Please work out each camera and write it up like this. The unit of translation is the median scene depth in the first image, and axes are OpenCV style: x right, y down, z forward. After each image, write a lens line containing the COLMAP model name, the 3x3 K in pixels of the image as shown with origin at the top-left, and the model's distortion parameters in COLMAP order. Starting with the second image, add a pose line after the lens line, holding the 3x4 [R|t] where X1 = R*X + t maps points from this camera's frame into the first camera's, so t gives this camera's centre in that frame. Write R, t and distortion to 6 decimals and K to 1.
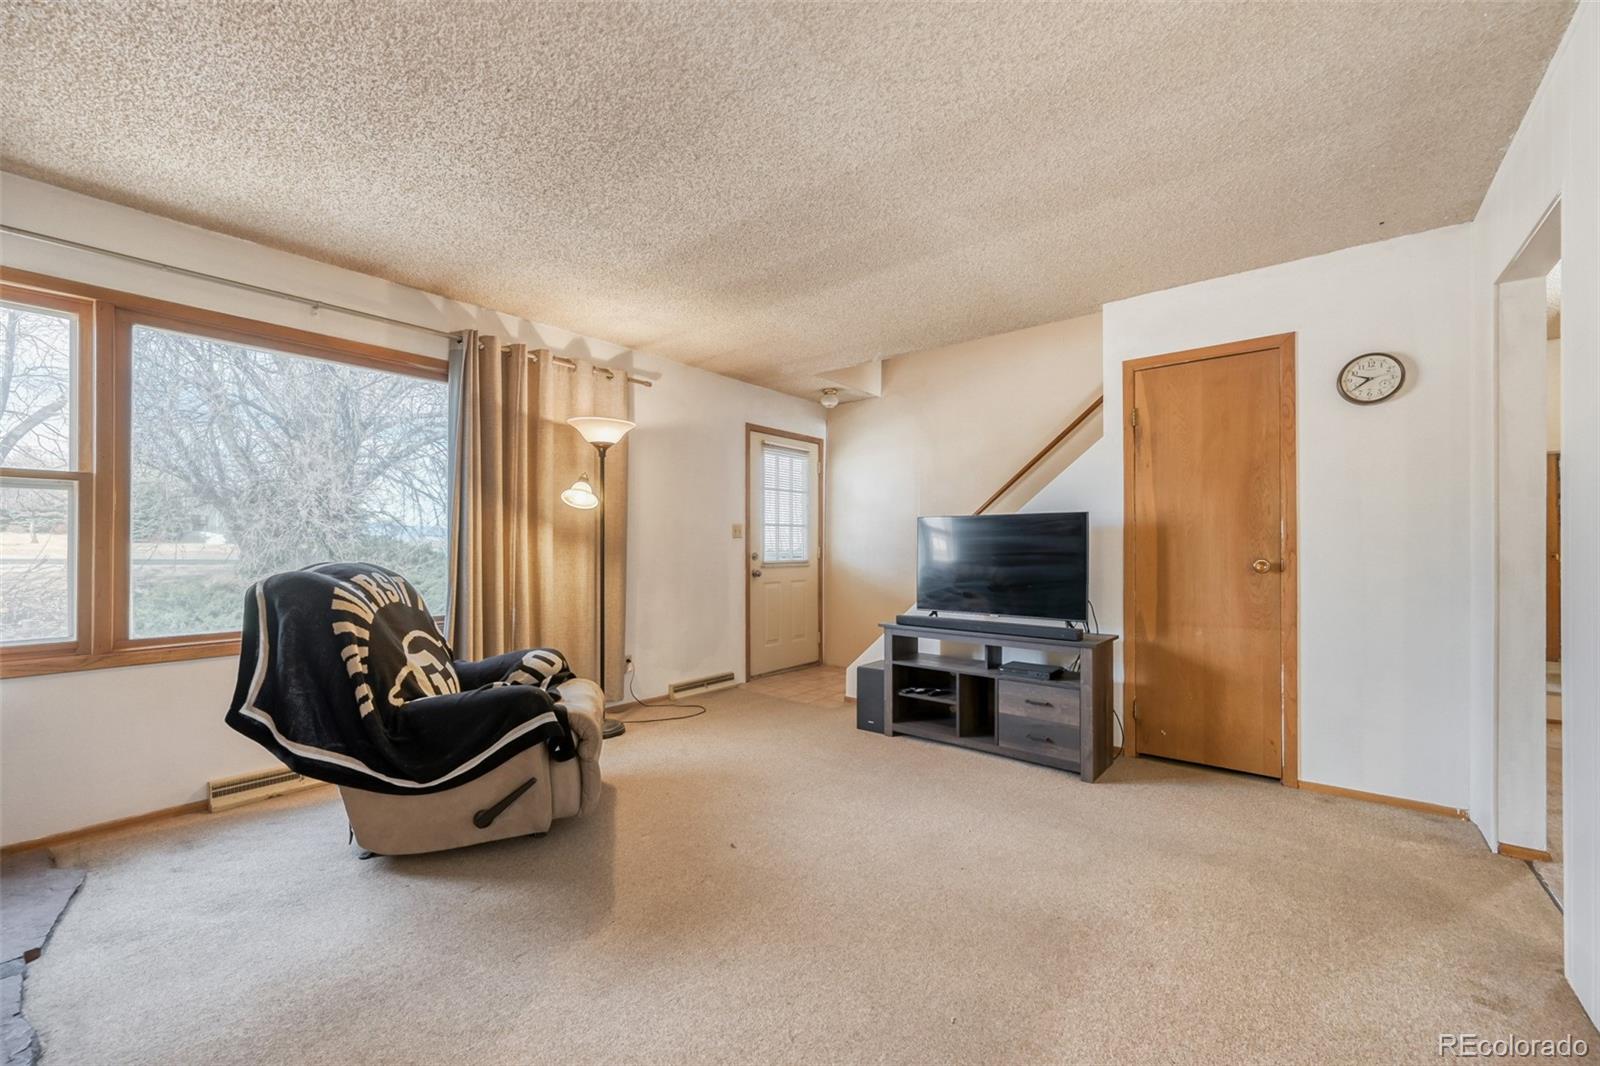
lens RADIAL K [[636.6, 0, 801.6], [0, 636.6, 552.1], [0, 0, 1]] dist [-0.000069, 0.000418]
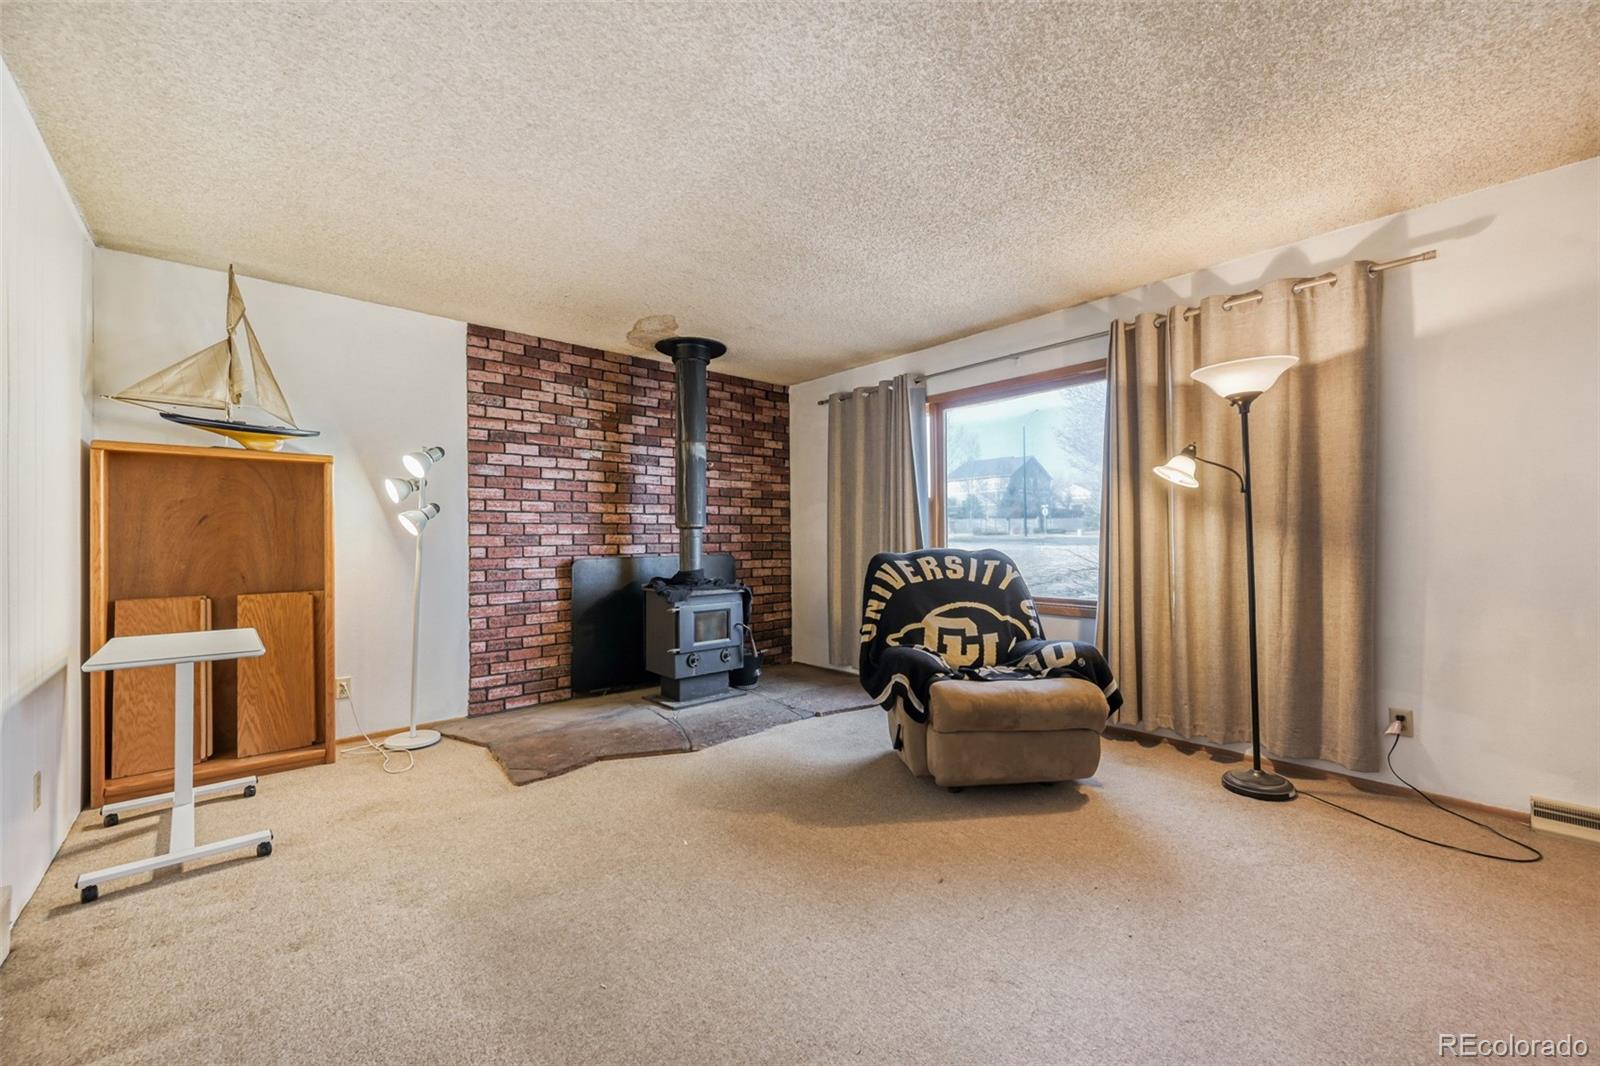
lens RADIAL K [[639.9, 0, 800.0], [0, 639.9, 533.0], [0, 0, 1]] dist [0.001787, 0.000562]
pose [[-0.169194, -0.006263, -0.985563, 0.564030], [0.002061, 0.999975, -0.006708, -0.006808], [0.985581, -0.003166, -0.169177, 0.682495]]
